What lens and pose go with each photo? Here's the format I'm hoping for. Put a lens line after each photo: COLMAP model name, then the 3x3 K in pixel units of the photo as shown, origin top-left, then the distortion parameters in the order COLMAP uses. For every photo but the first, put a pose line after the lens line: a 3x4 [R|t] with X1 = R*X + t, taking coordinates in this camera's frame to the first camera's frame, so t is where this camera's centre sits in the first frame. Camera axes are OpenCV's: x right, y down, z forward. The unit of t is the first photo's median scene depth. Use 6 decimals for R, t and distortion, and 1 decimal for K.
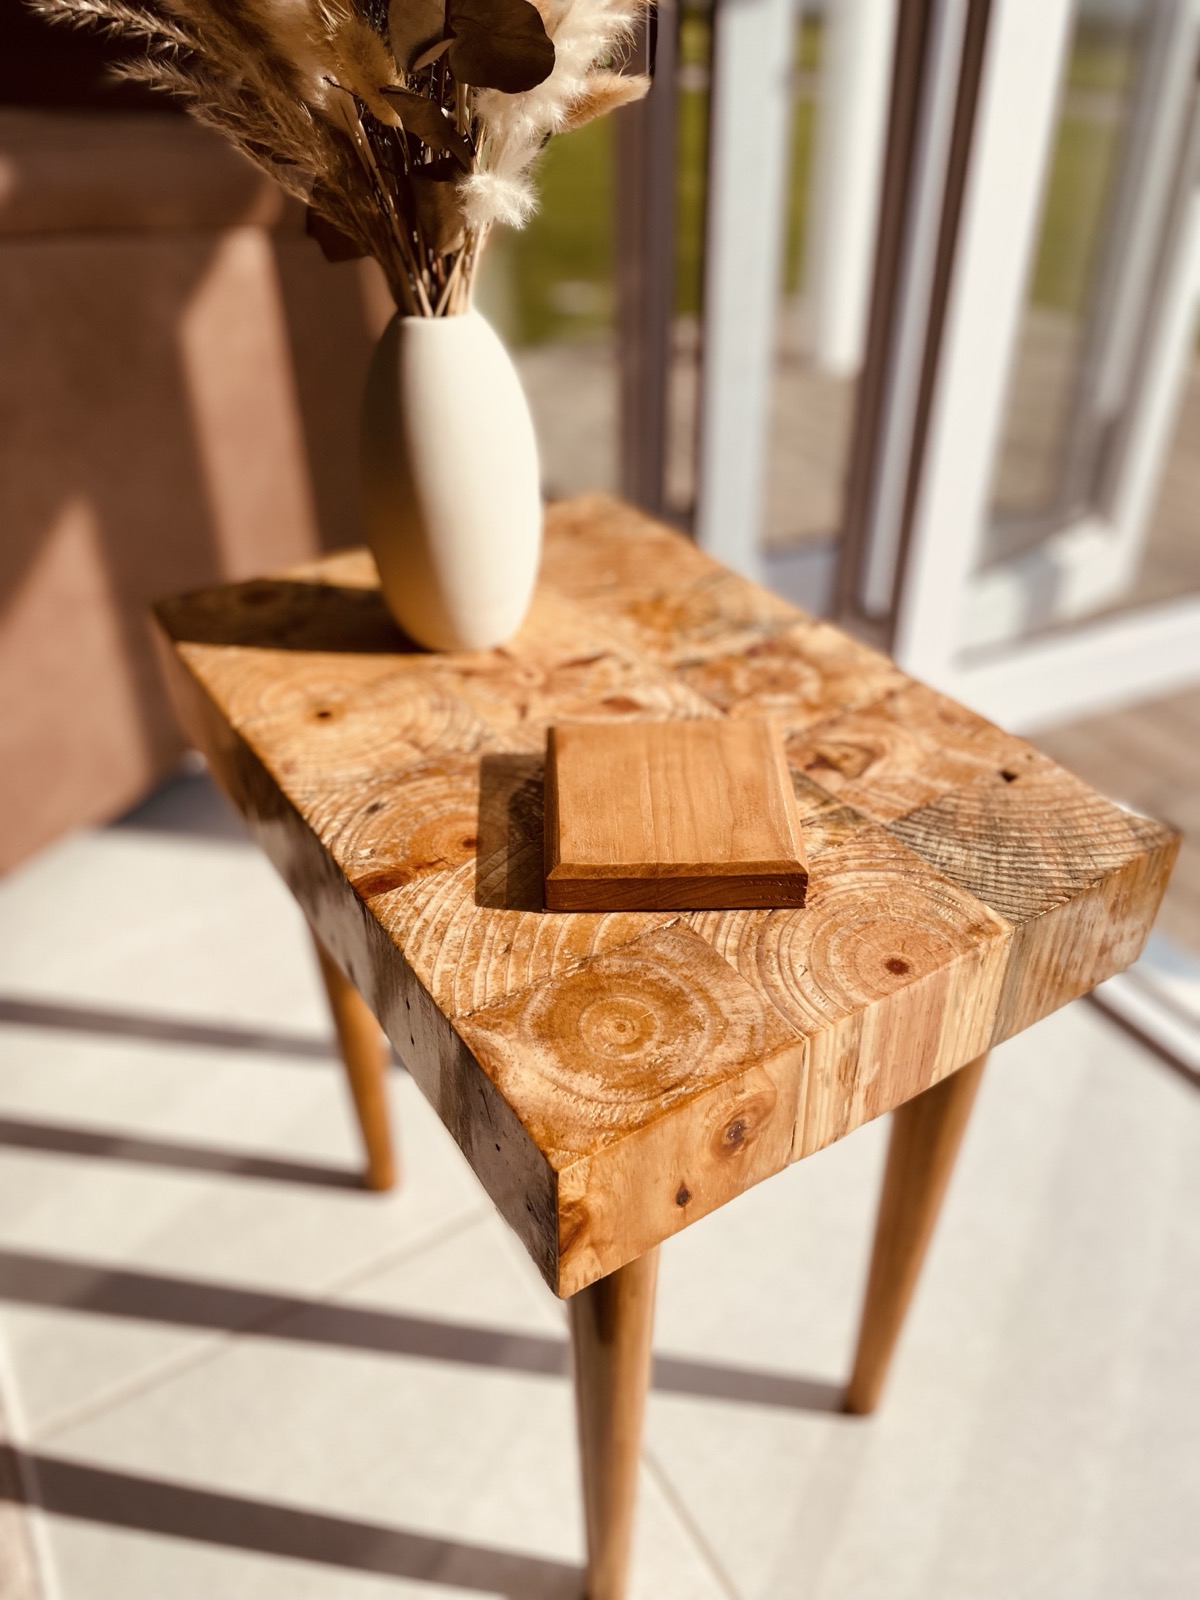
lens RADIAL K [[1213.6, 0, 609.0], [0, 1213.6, 806.2], [0, 0, 1]] dist [0.077209, -0.105686]
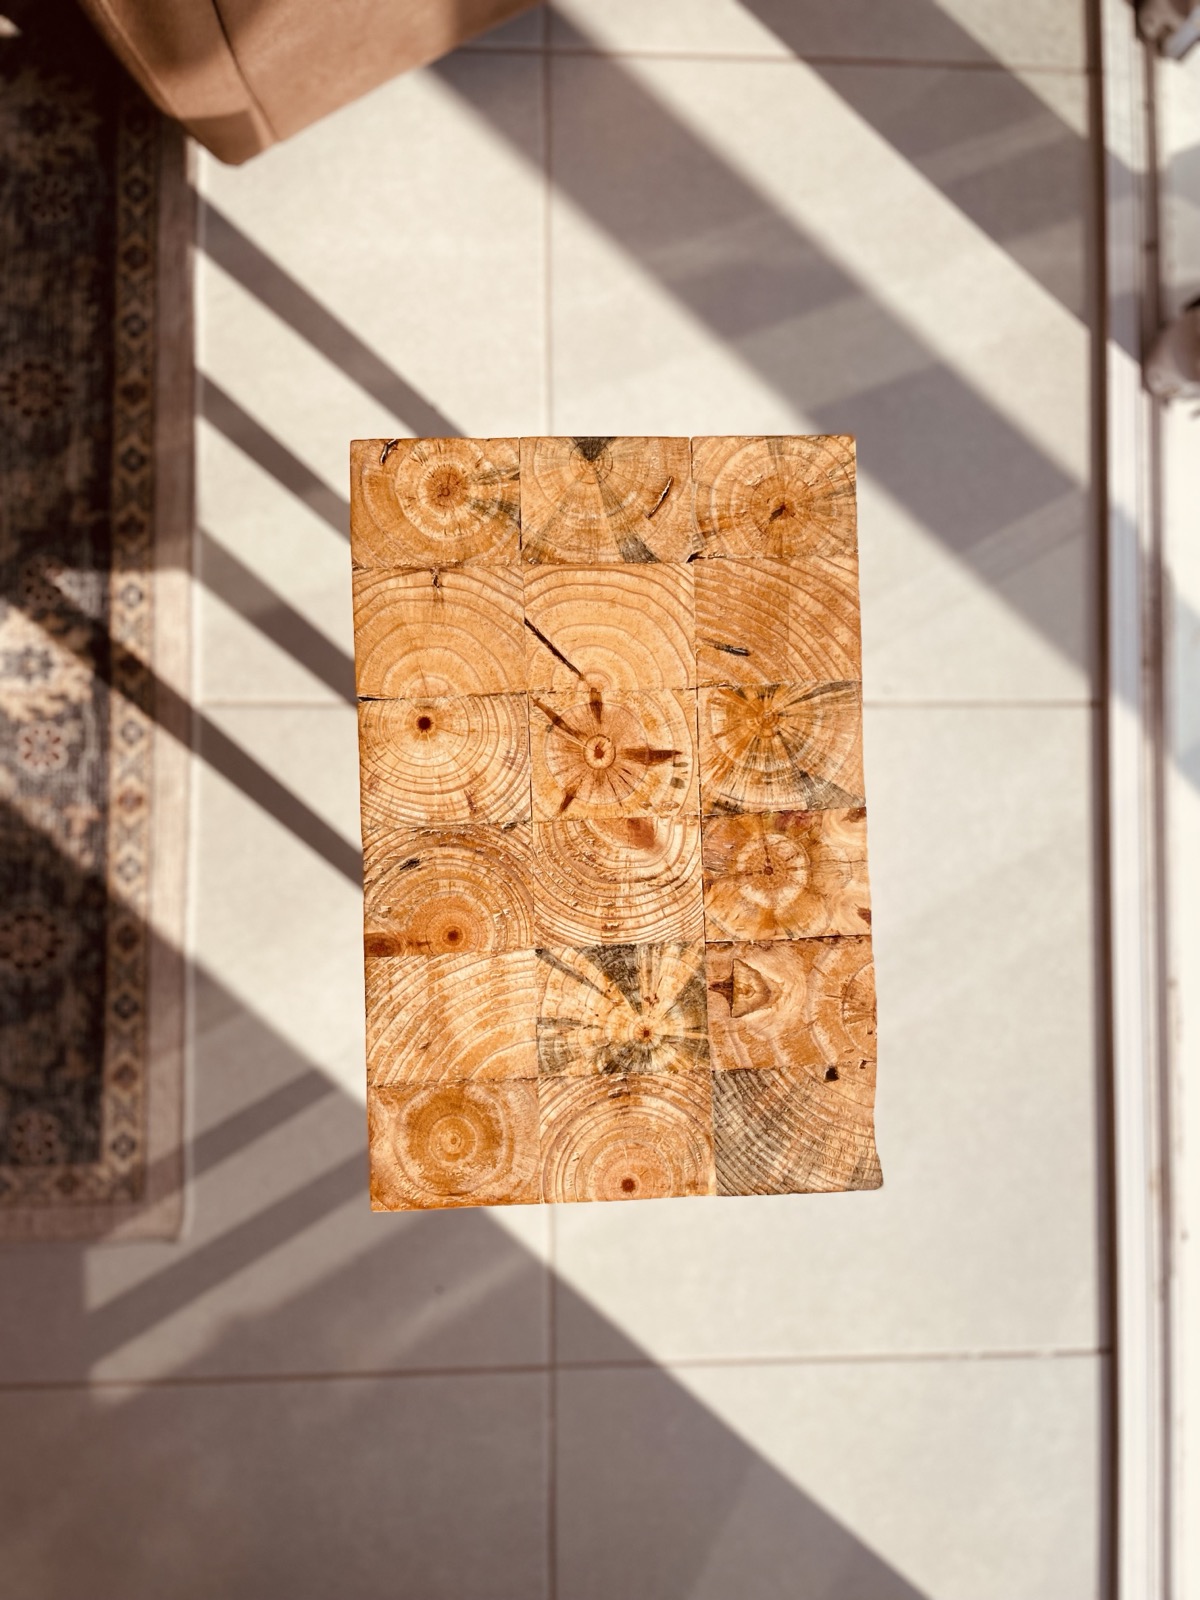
lens RADIAL K [[1213.6, 0, 606.4], [0, 1213.6, 792.3], [0, 0, 1]] dist [0.077209, -0.105686]
pose [[0.855070, 0.515962, 0.051365, -0.123268], [-0.359692, 0.518893, 0.775481, -1.233877], [0.373466, -0.681566, 0.629278, 0.299358]]
